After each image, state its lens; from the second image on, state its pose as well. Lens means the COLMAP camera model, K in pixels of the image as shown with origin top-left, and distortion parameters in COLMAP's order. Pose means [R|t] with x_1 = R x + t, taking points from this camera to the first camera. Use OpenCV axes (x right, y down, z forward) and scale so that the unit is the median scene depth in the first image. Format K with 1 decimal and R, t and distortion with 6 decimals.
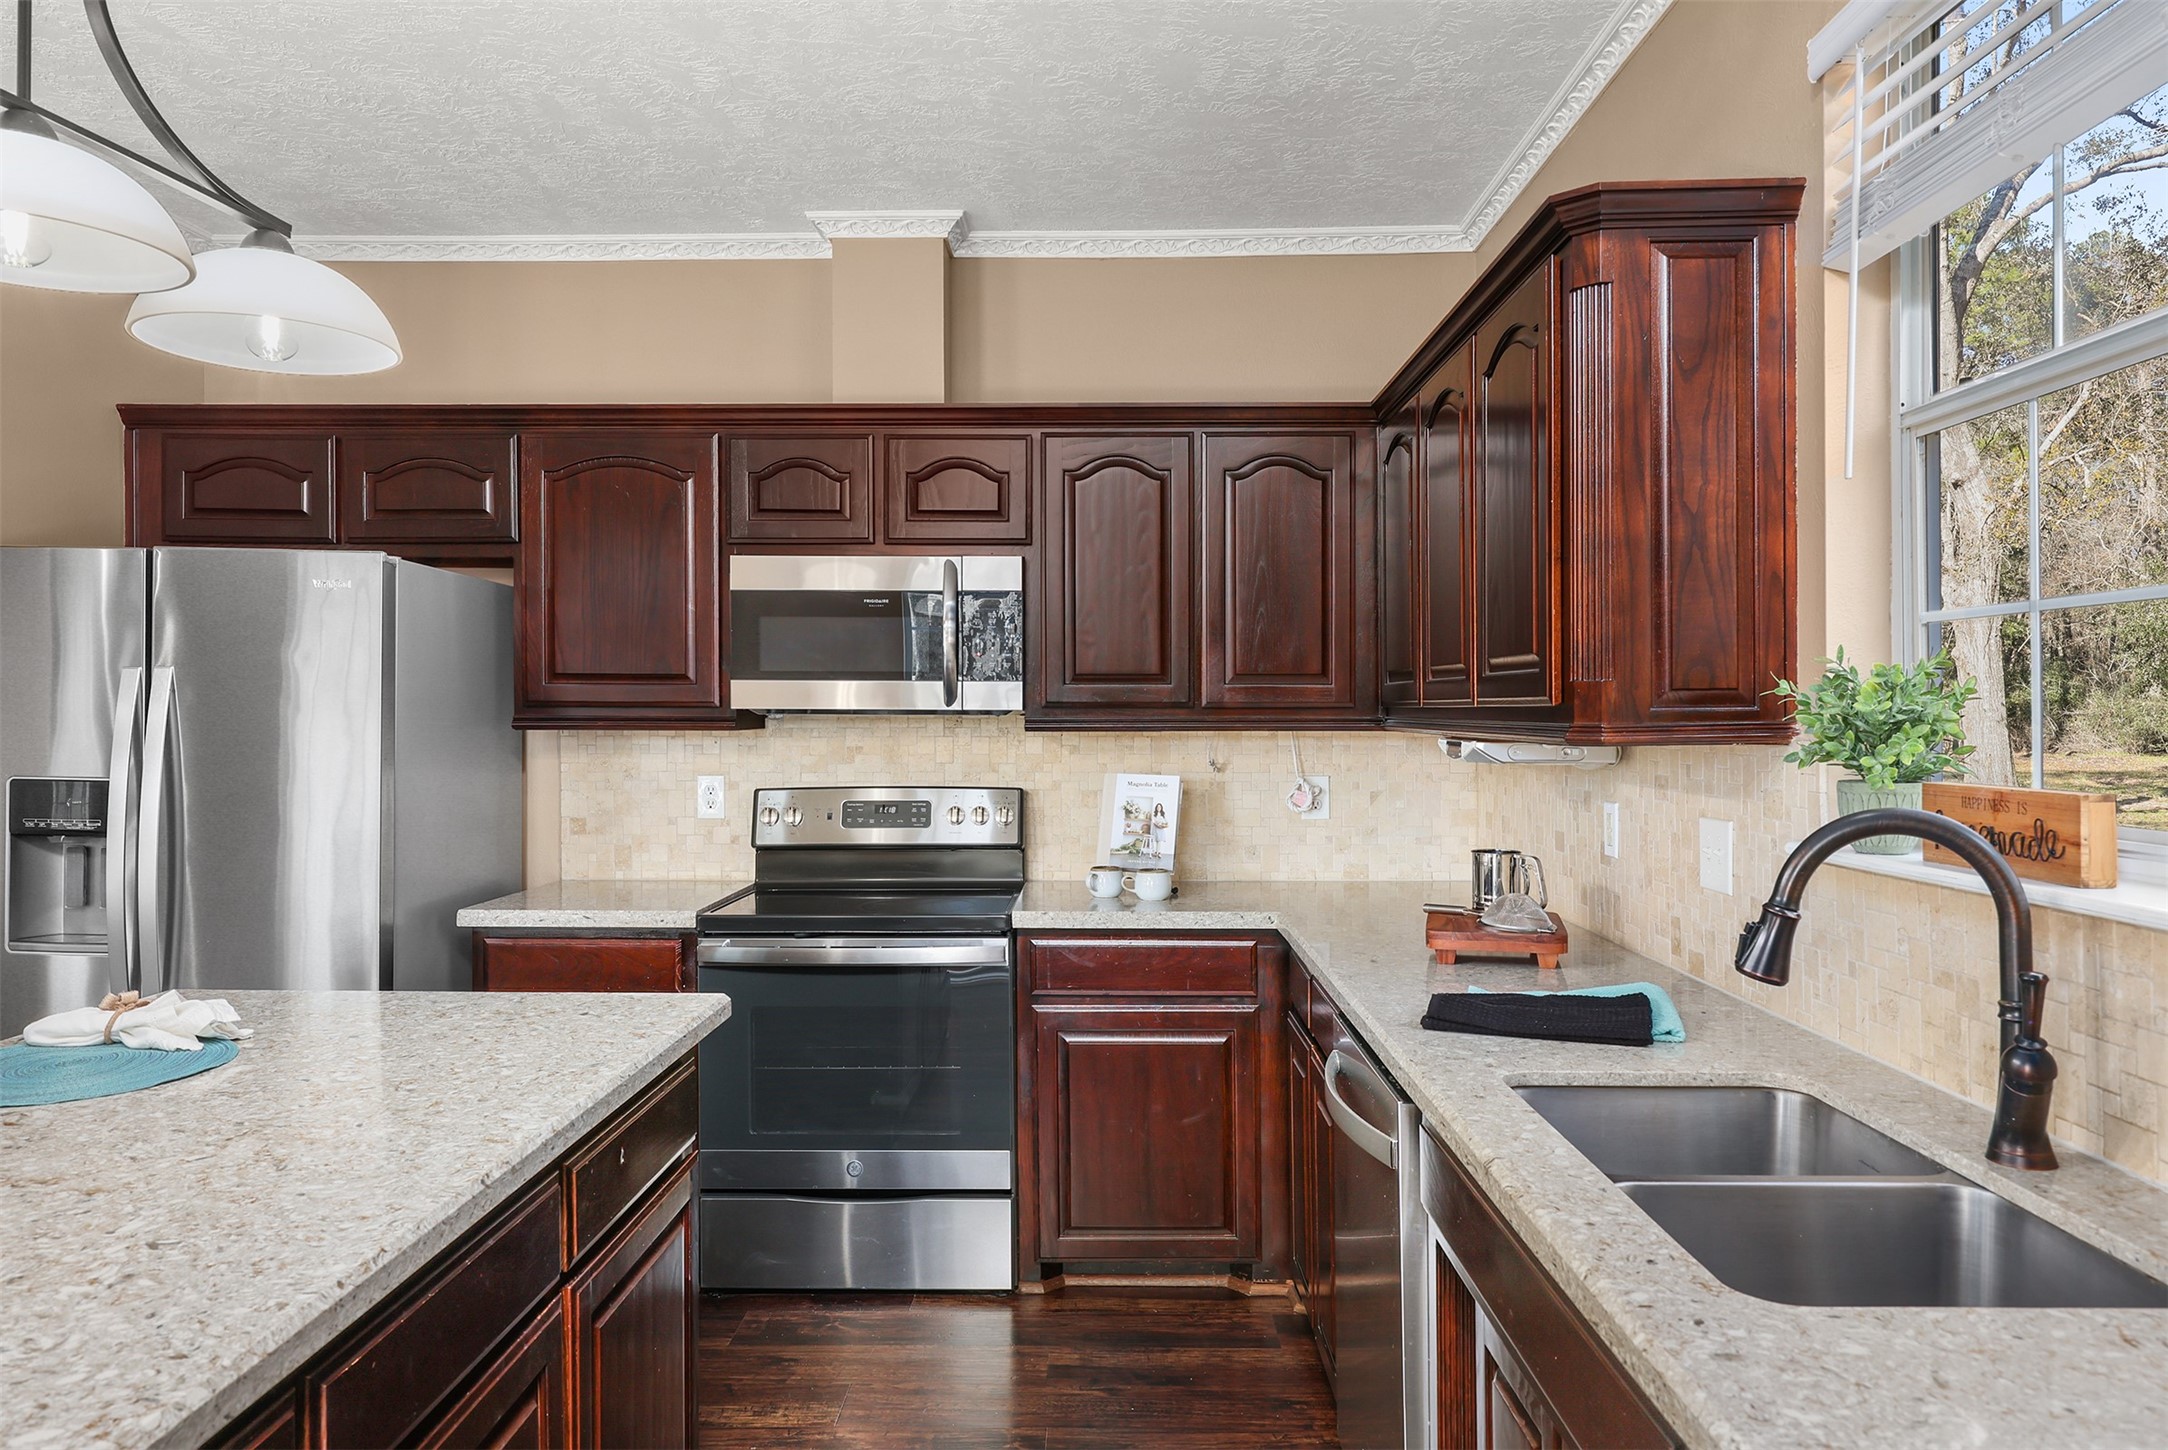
lens RADIAL K [[1408.2, 0, 1084.0], [0, 1408.2, 725.0], [0, 0, 1]] dist [-0.004554, -0.000404]
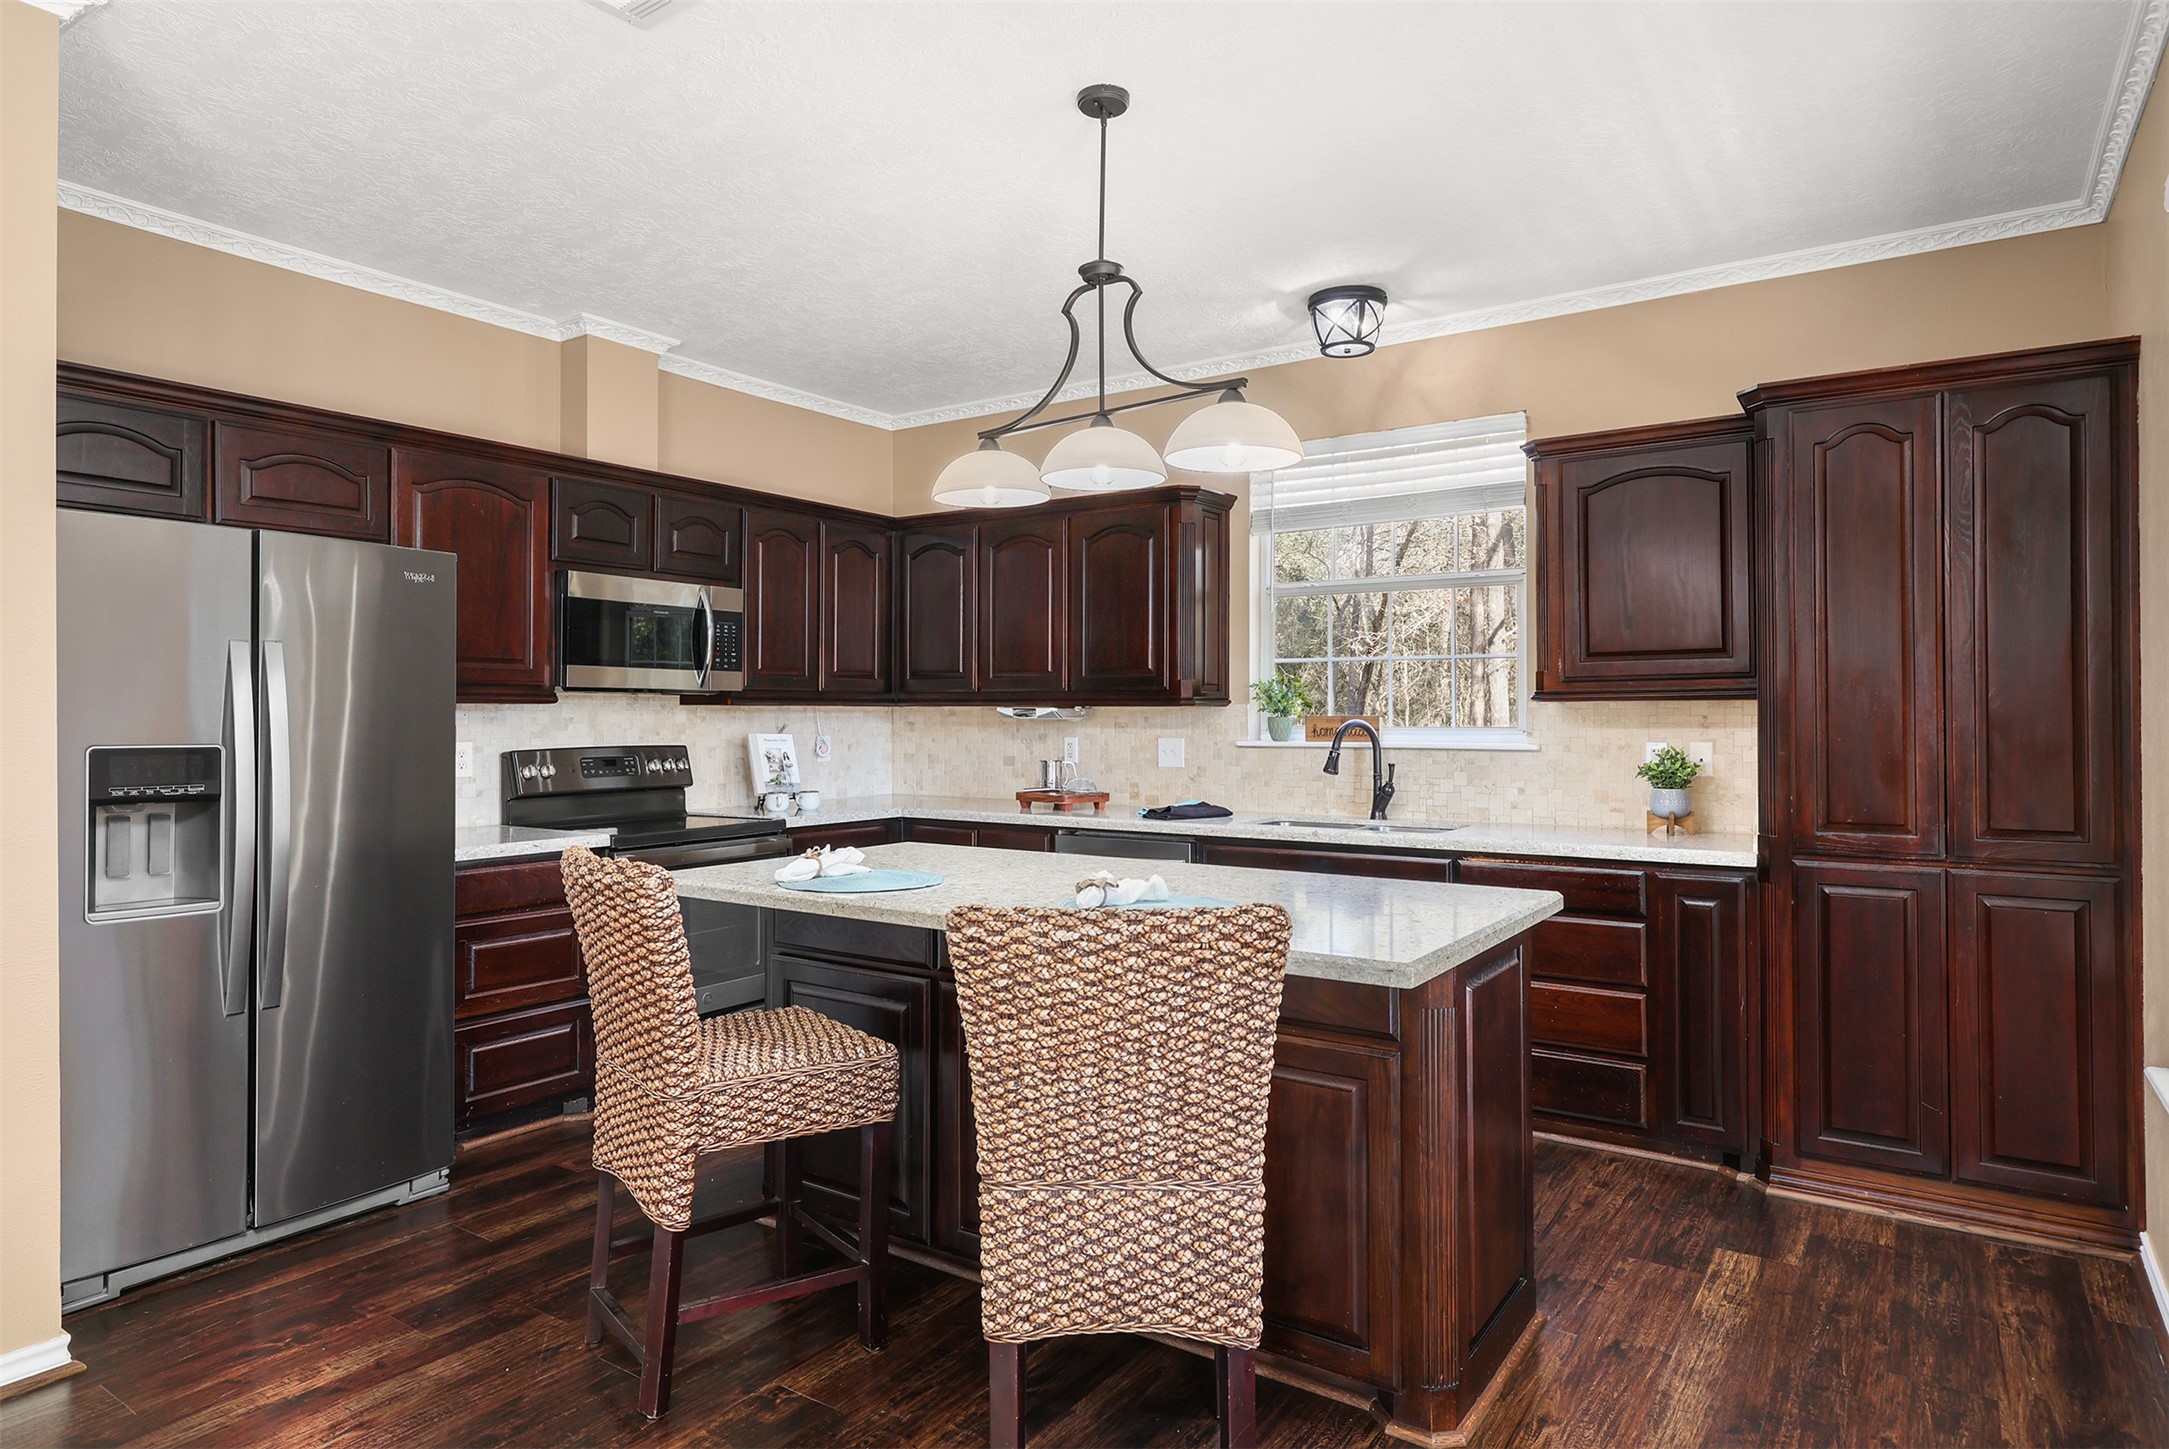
lens RADIAL K [[1250.8, 0, 1077.1], [0, 1250.8, 713.2], [0, 0, 1]] dist [0.002502, 0.000513]
pose [[0.553662, 0.000679, 0.832741, -0.928395], [0.007048, 0.999960, -0.005502, 0.022827], [-0.832712, 0.008916, 0.553635, -0.038882]]
